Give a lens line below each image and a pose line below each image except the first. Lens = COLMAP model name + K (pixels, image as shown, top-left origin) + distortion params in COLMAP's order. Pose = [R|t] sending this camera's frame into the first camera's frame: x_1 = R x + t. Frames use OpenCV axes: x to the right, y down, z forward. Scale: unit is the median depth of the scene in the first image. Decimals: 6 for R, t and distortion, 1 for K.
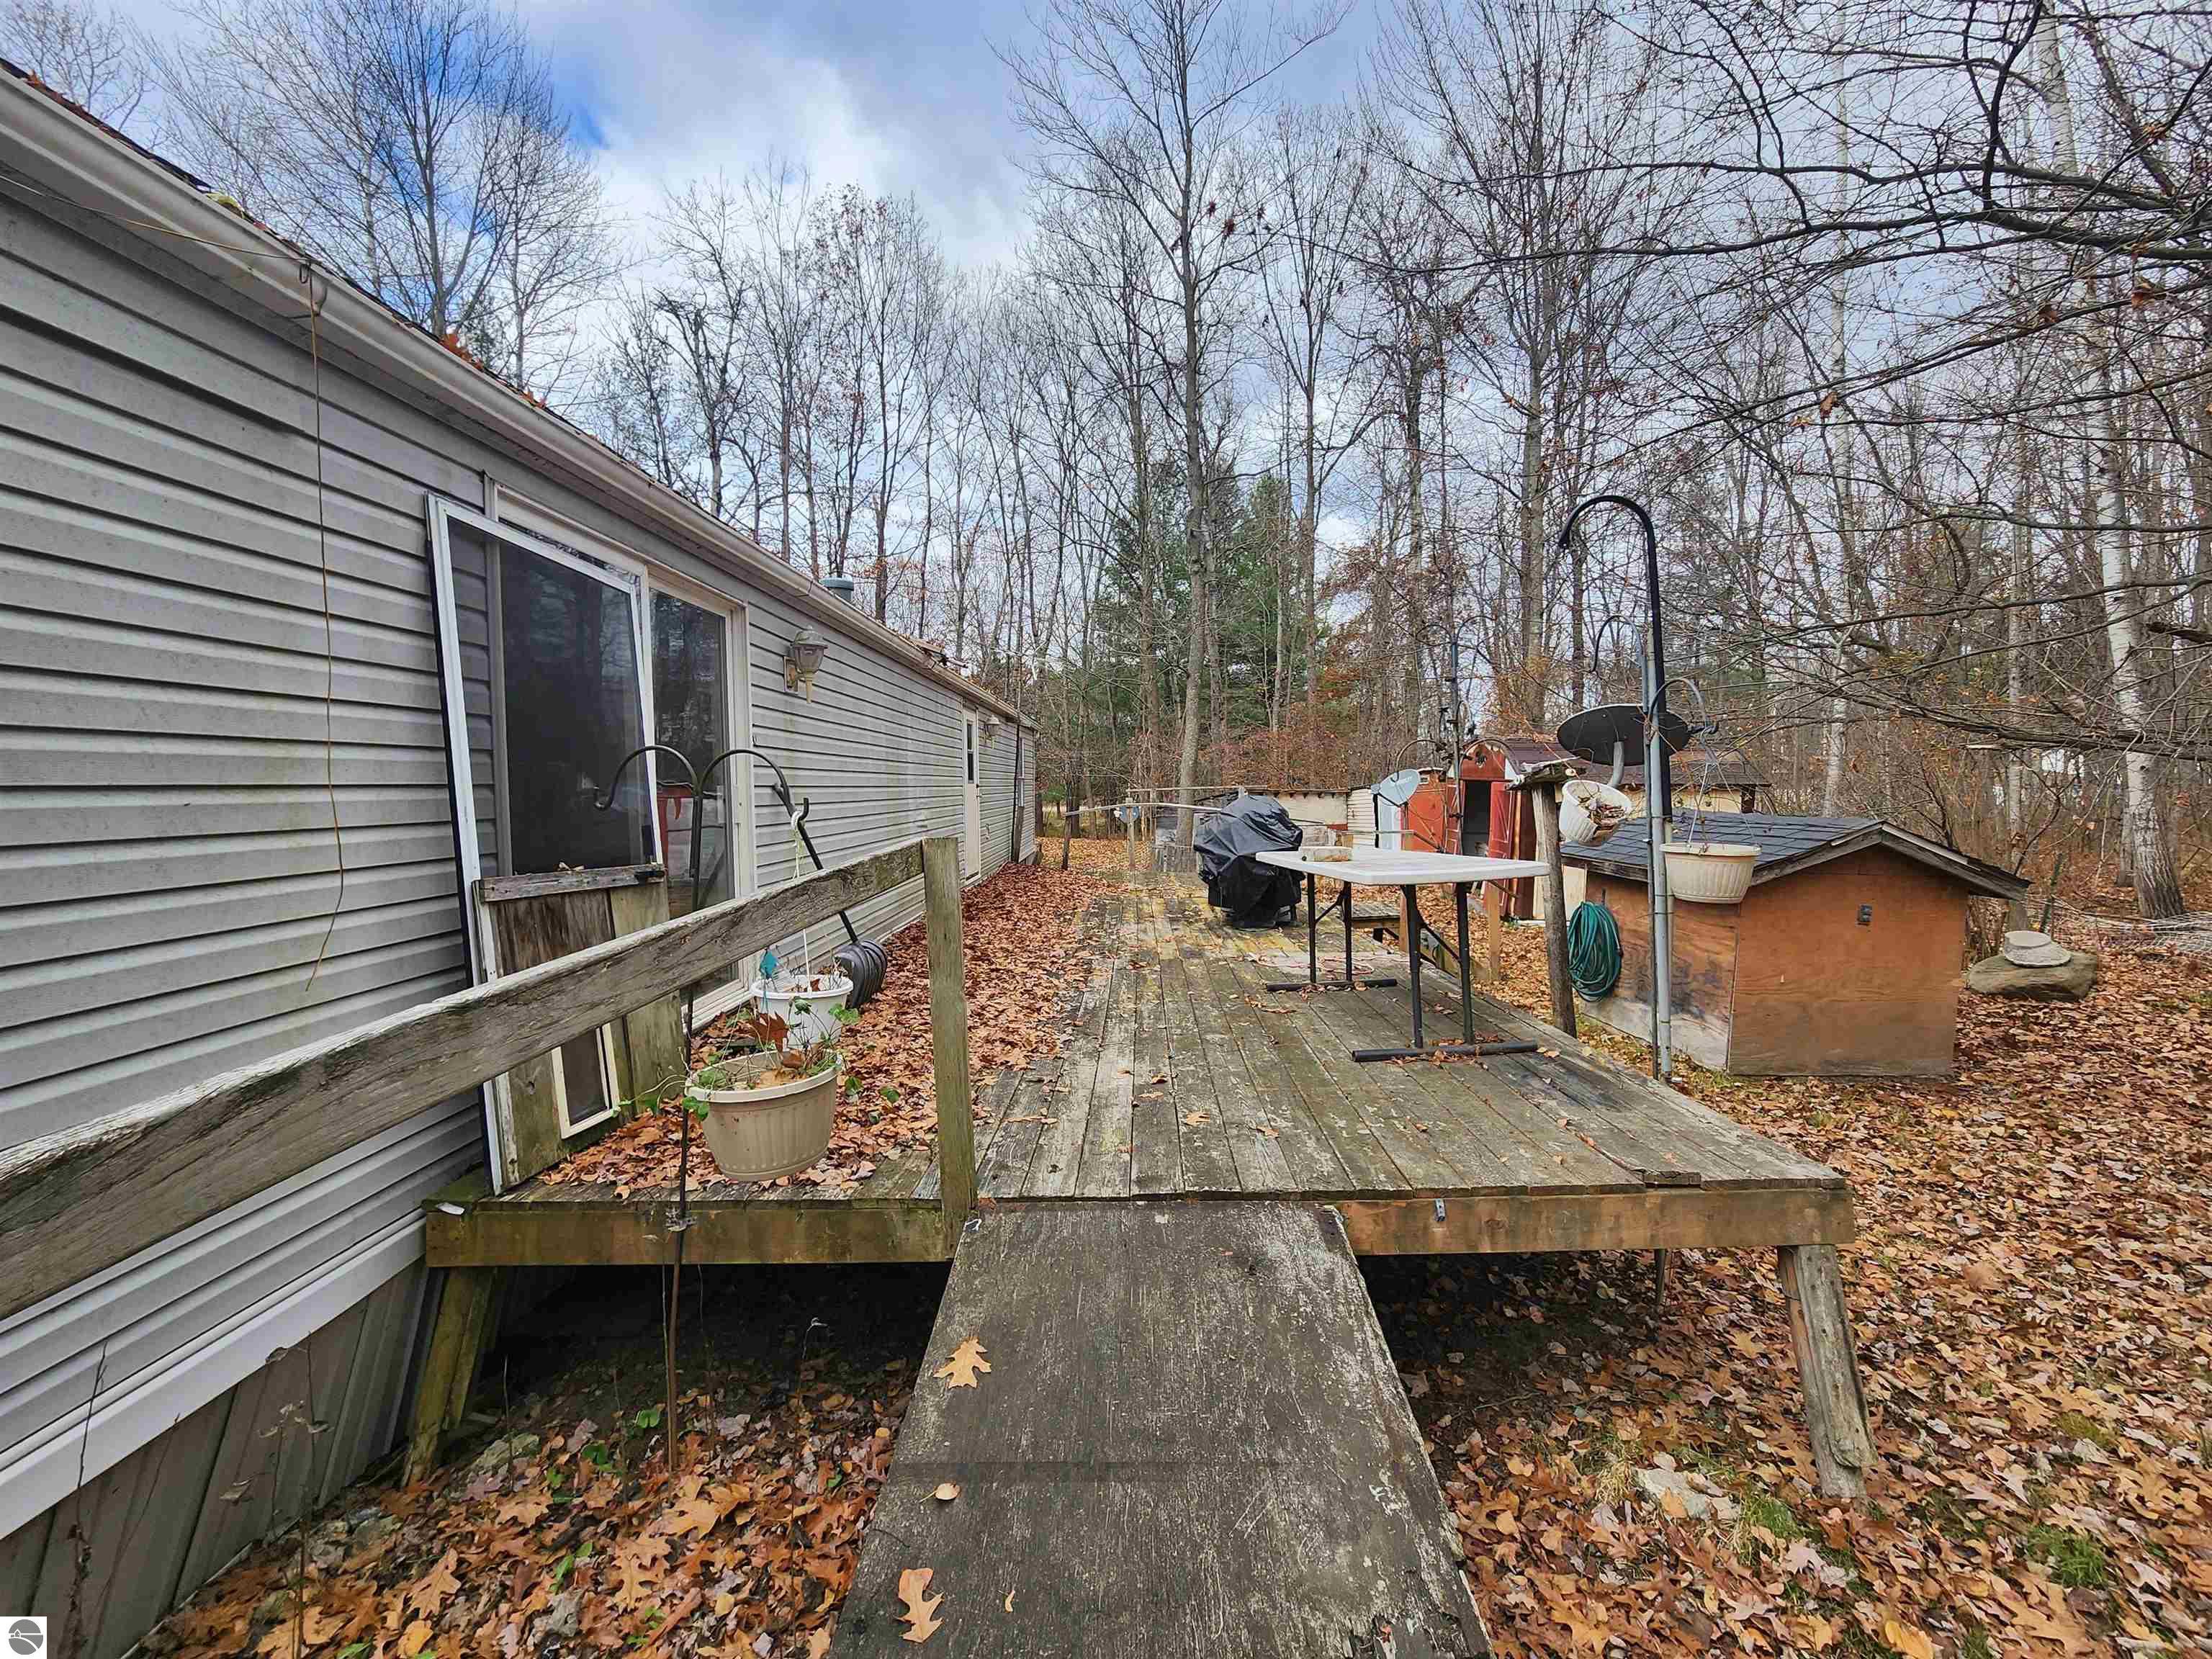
lens RADIAL K [[912.7, 0, 1112.1], [0, 912.7, 830.9], [0, 0, 1]] dist [0.001322, 0.001014]
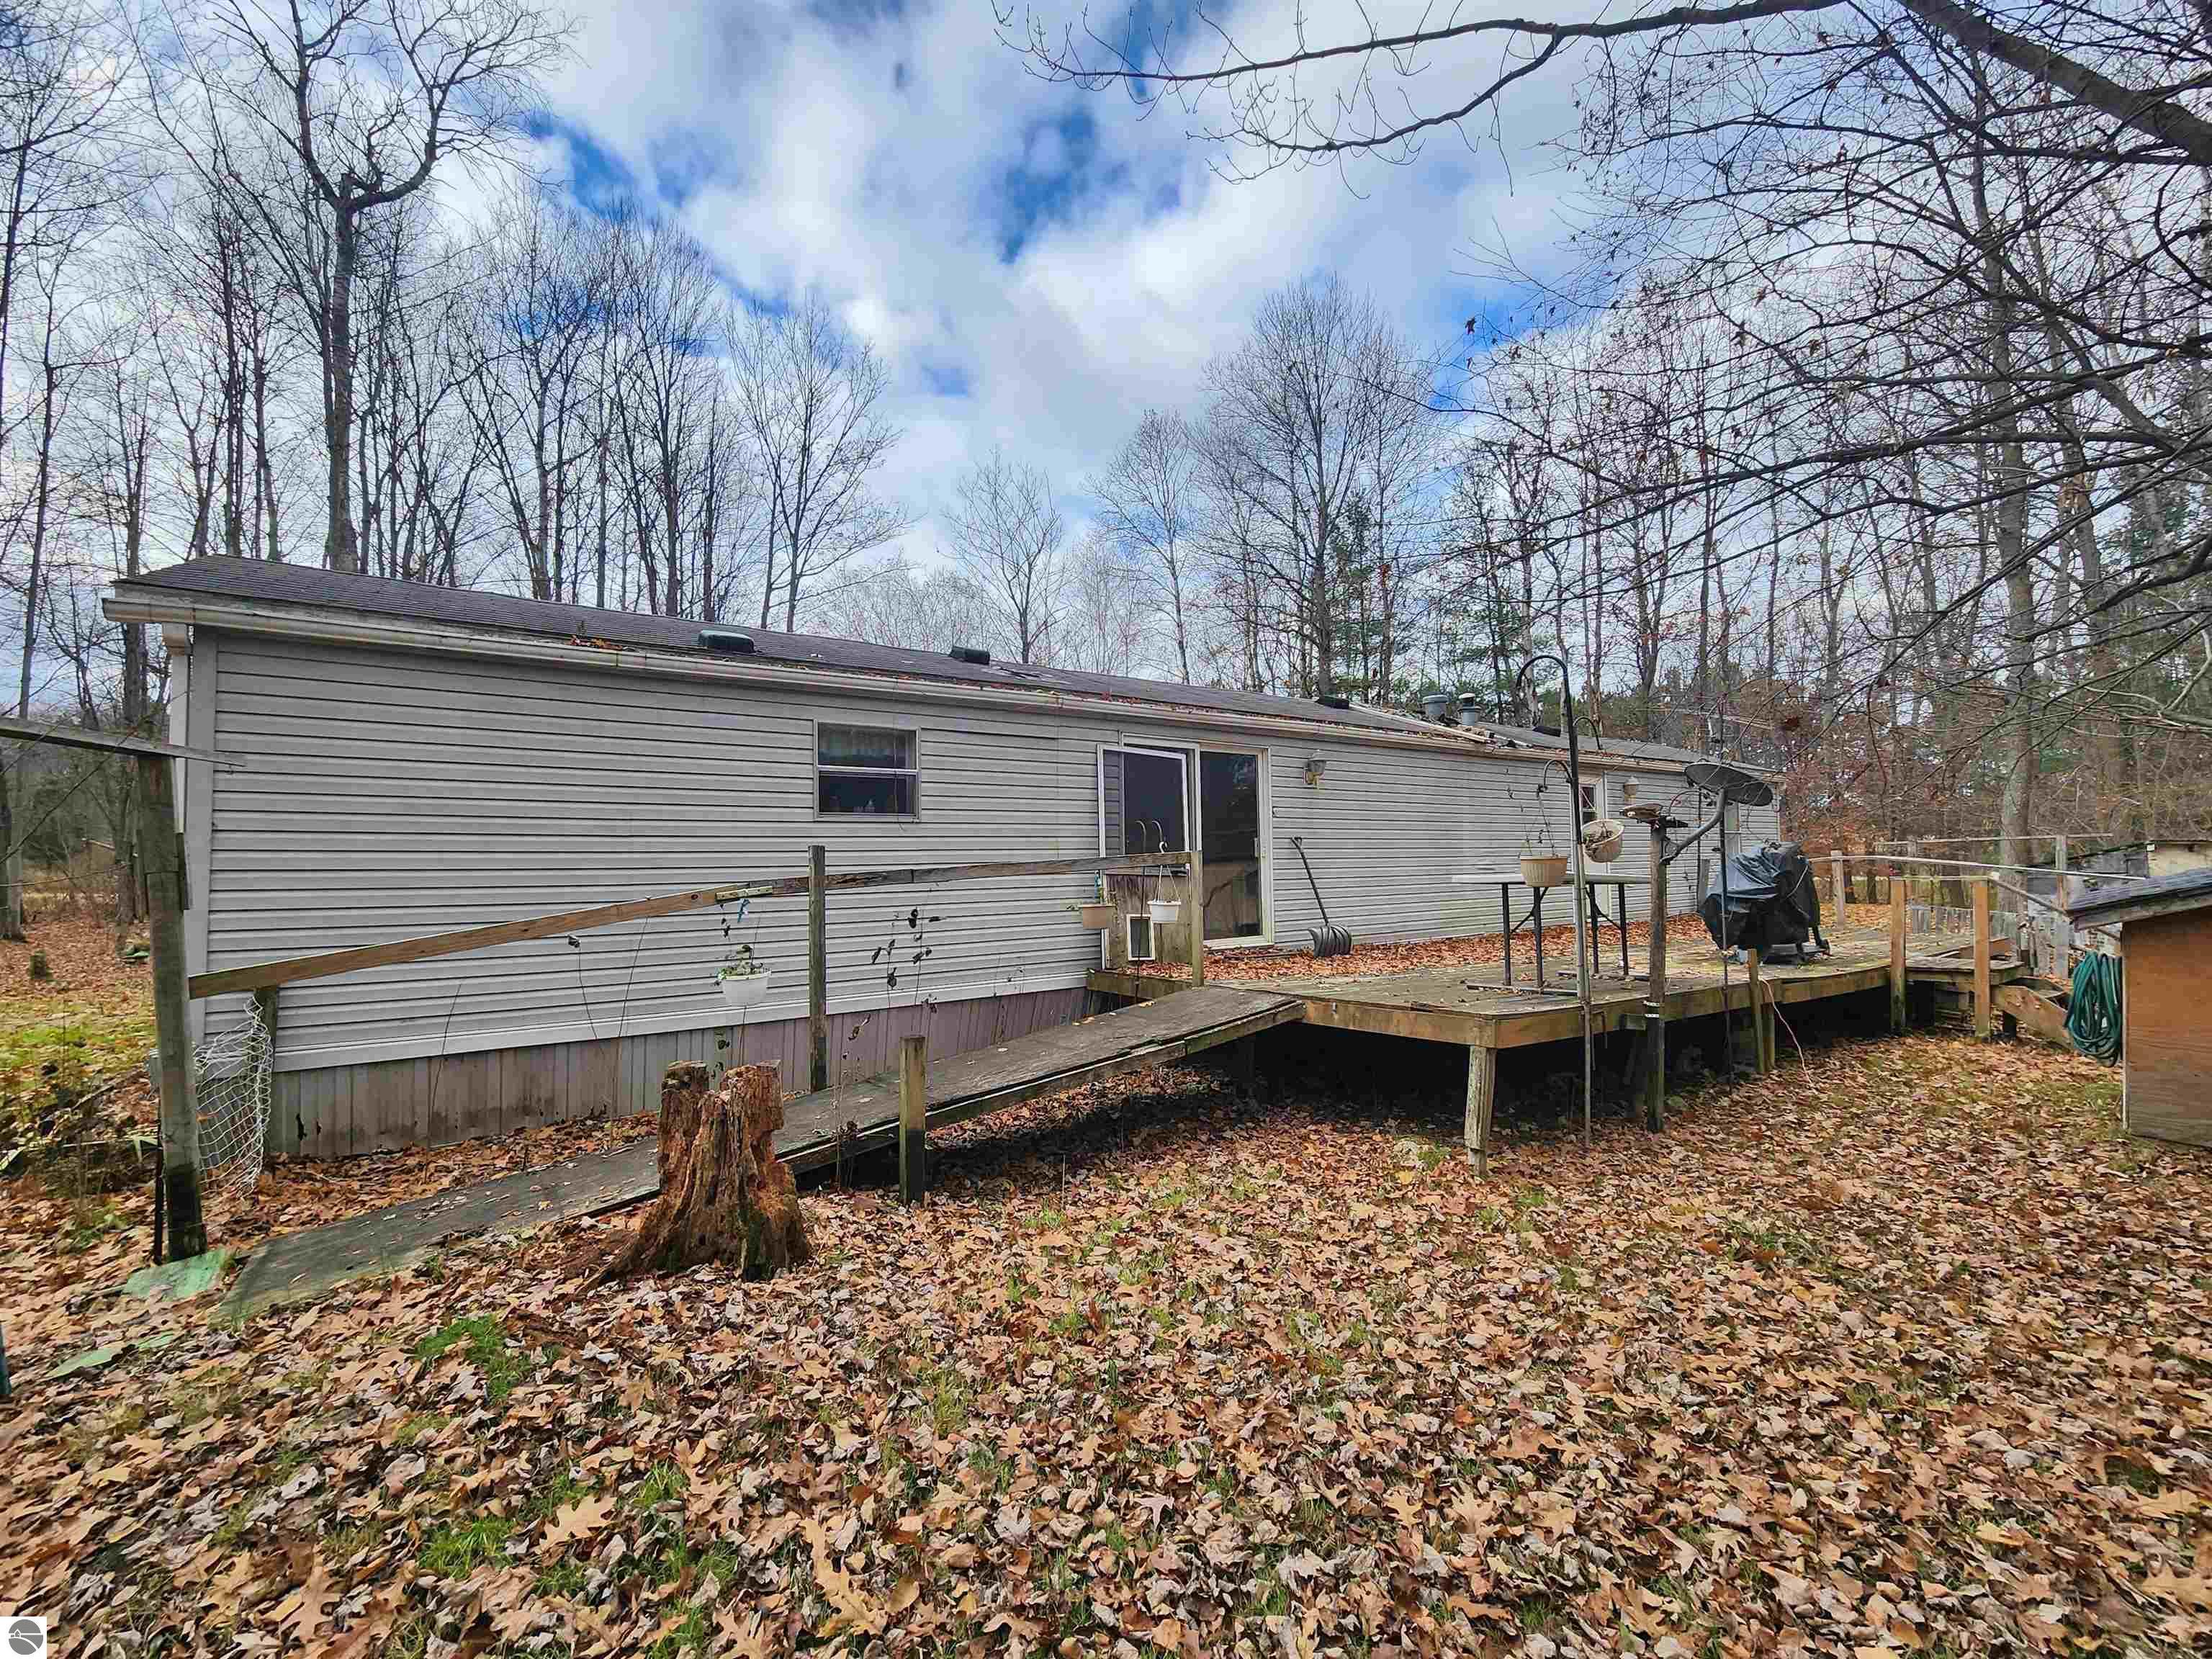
lens RADIAL K [[912.7, 0, 1112.1], [0, 912.7, 830.9], [0, 0, 1]] dist [0.001322, 0.001014]
pose [[0.600878, -0.028853, -0.798820, 1.621069], [-0.029290, 0.997883, -0.058074, 0.101097], [0.798804, 0.058293, 0.598760, -0.746681]]
